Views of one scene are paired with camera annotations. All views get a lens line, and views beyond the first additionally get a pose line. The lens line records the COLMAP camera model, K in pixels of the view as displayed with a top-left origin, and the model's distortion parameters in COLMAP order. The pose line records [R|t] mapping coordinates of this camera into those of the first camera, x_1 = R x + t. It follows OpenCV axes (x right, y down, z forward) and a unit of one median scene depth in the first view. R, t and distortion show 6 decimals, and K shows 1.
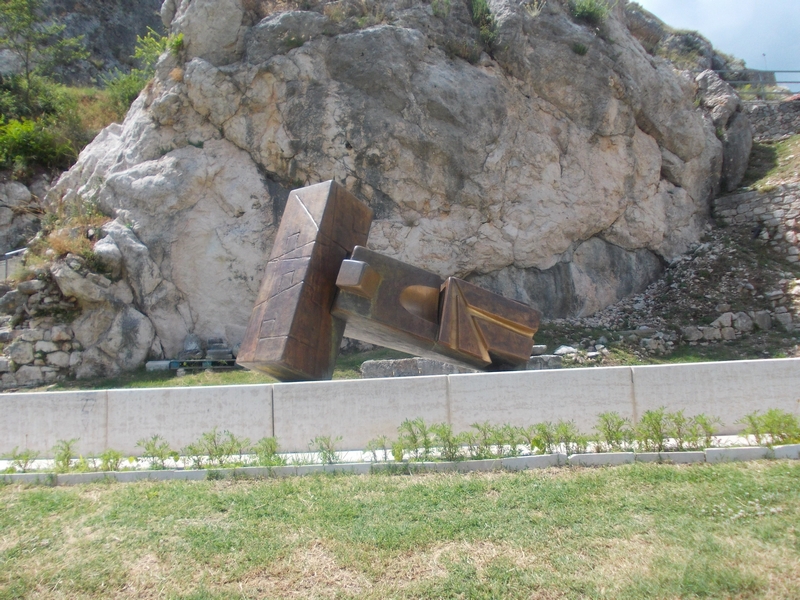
lens RADIAL K [[666.1, 0, 400.0], [0, 666.1, 300.0], [0, 0, 1]] dist [0.000431, -0.067686]
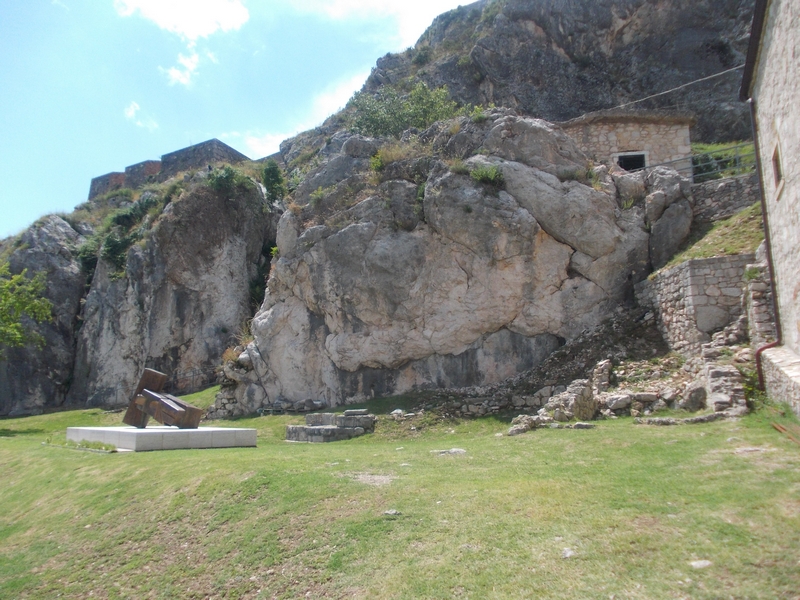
lens RADIAL K [[666.1, 0, 400.0], [0, 666.1, 300.0], [0, 0, 1]] dist [0.000431, -0.067686]
pose [[0.742115, -0.069400, -0.666670, 1.215437], [0.058088, 0.997542, -0.039182, -0.126047], [0.667751, -0.009648, 0.744322, -0.250686]]
